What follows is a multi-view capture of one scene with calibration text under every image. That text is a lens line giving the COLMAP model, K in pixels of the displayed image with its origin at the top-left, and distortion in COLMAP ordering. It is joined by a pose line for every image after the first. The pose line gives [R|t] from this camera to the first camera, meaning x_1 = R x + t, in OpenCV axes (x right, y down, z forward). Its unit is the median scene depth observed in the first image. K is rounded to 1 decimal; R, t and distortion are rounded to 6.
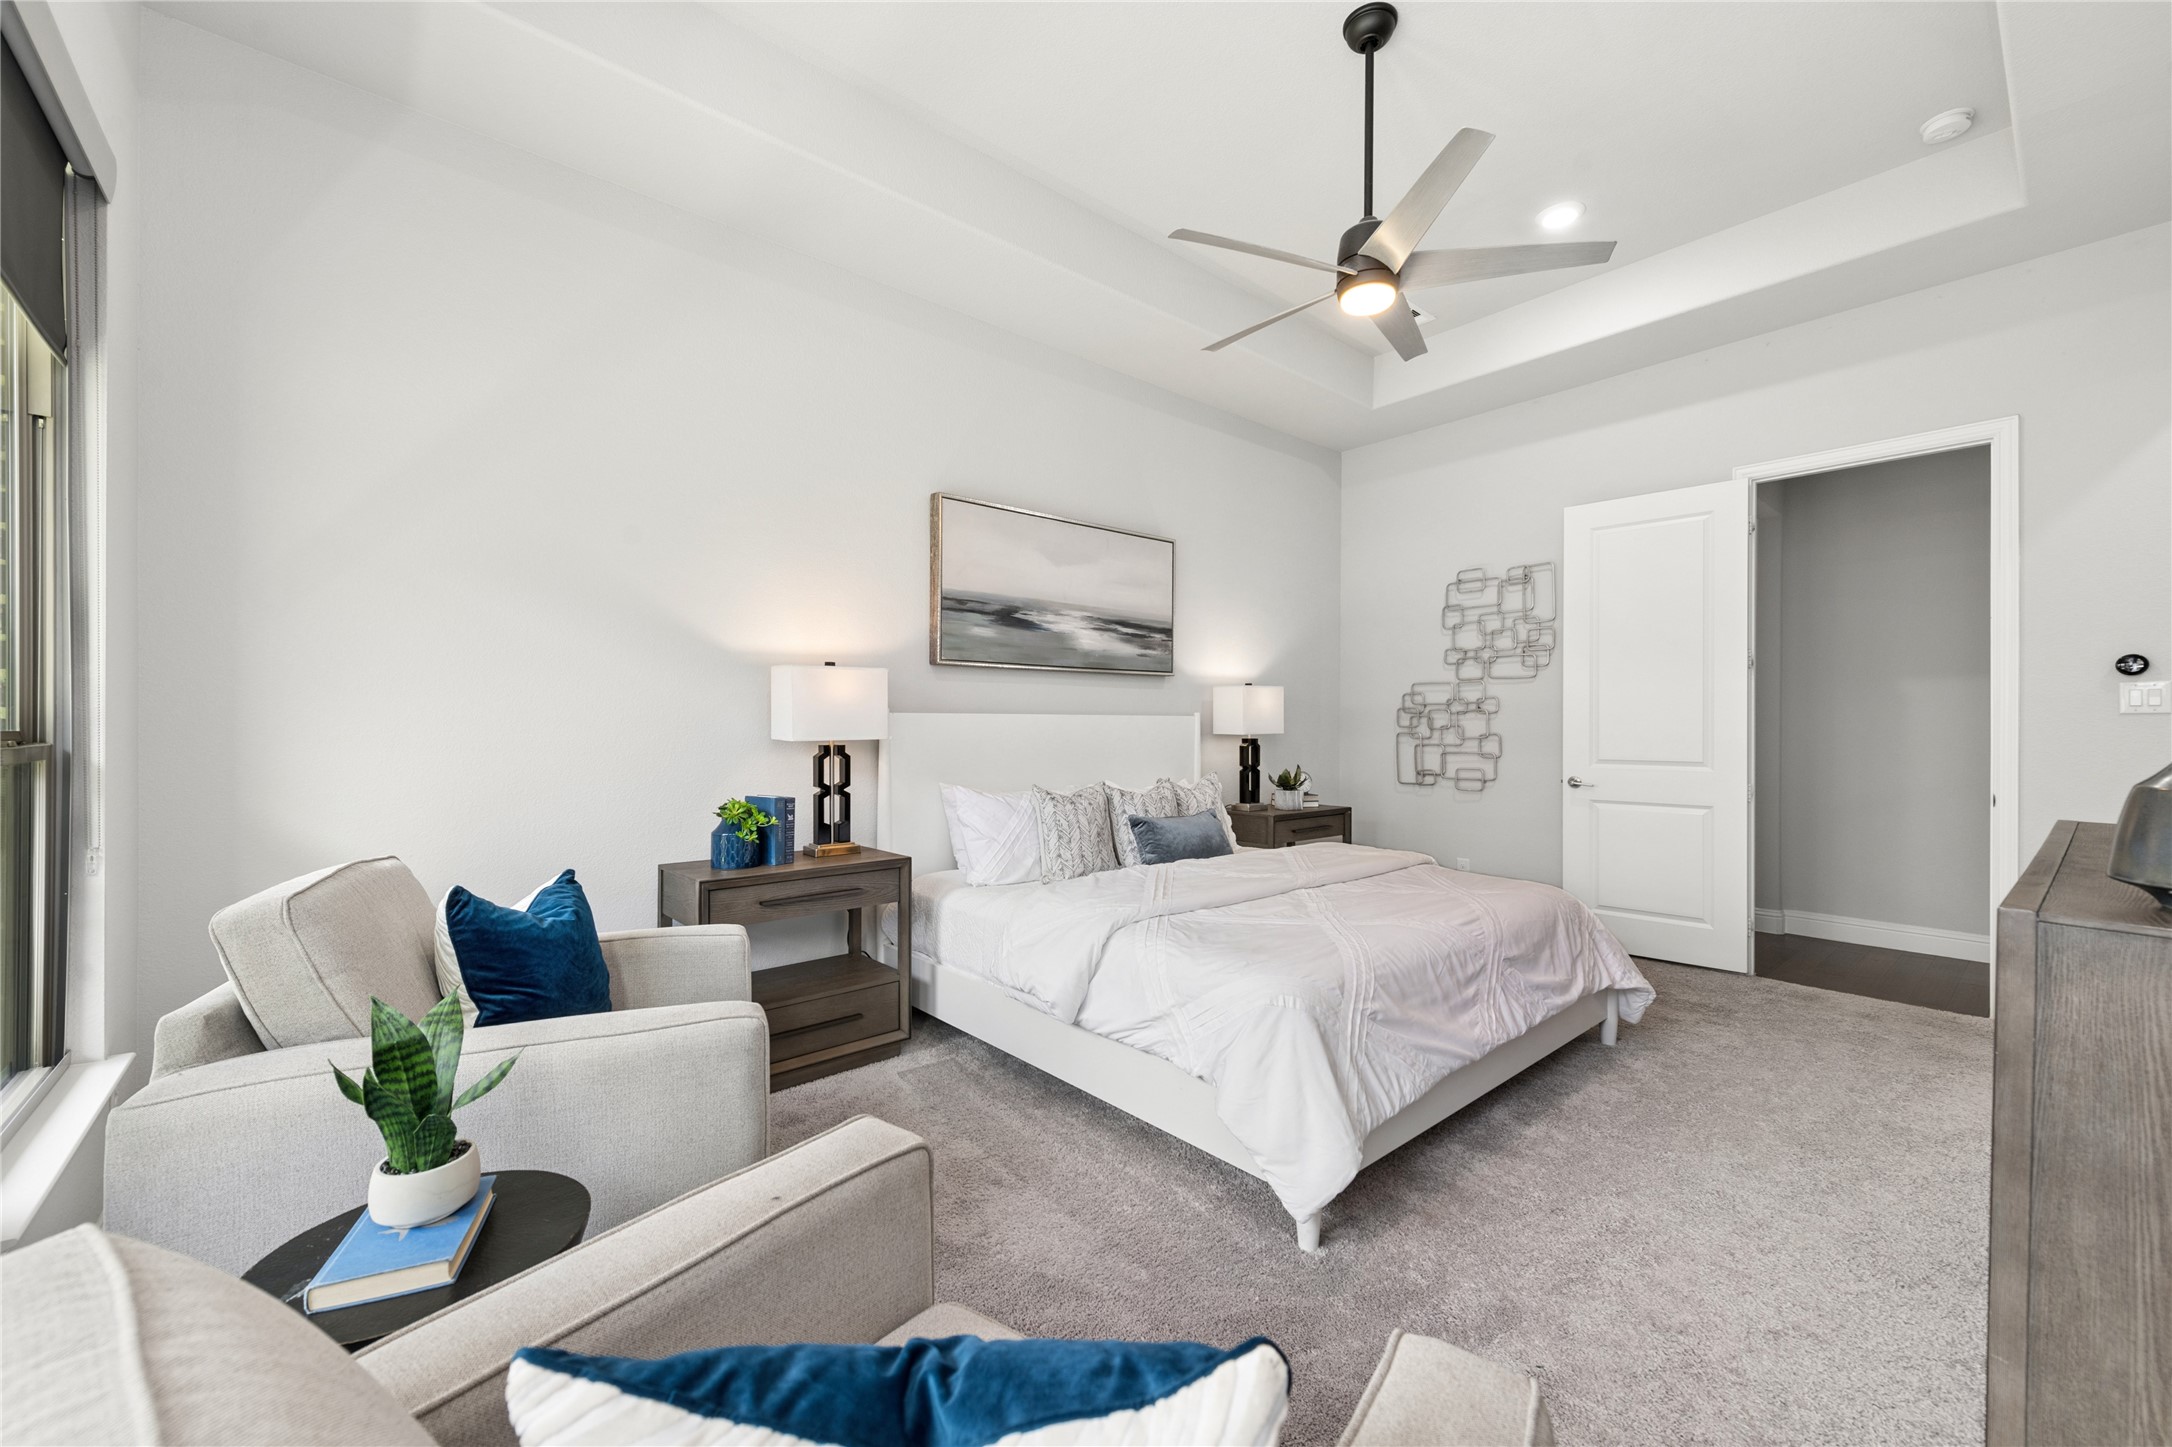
lens RADIAL K [[856.6, 0, 1070.9], [0, 856.6, 729.8], [0, 0, 1]] dist [0.002290, -0.000759]
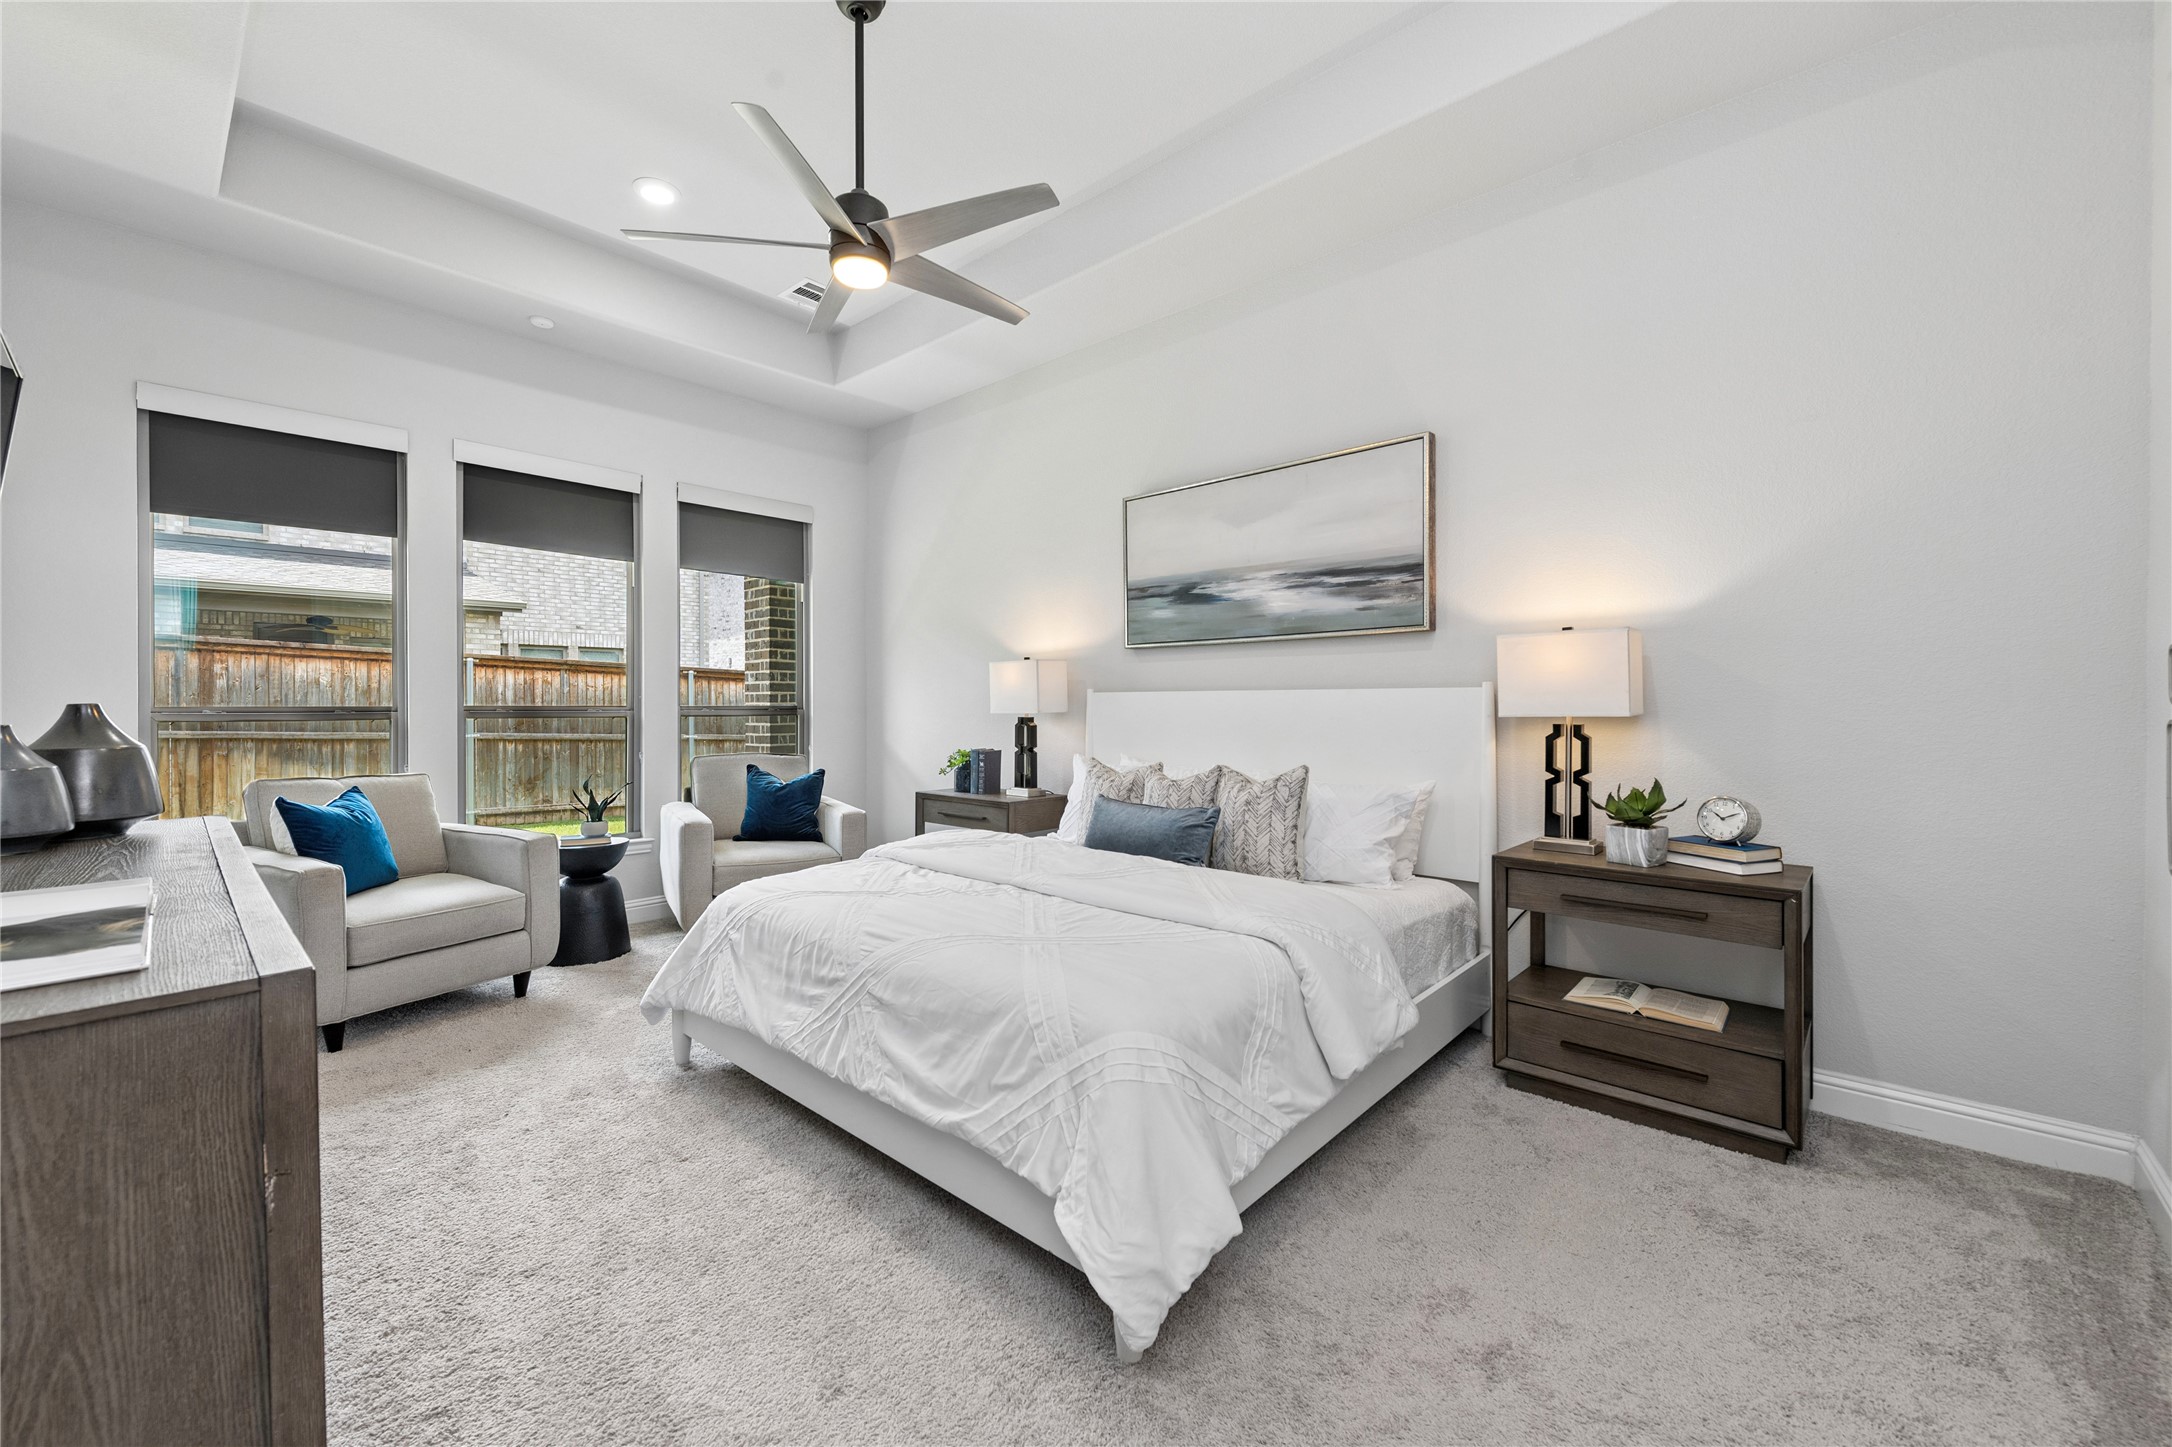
lens RADIAL K [[856.6, 0, 1070.6], [0, 856.6, 708.7], [0, 0, 1]] dist [0.002290, -0.000759]
pose [[0.123329, 0.006808, -0.992342, 0.852668], [0.000275, 0.999976, 0.006894, -0.004746], [0.992366, -0.001123, 0.123324, 0.697176]]
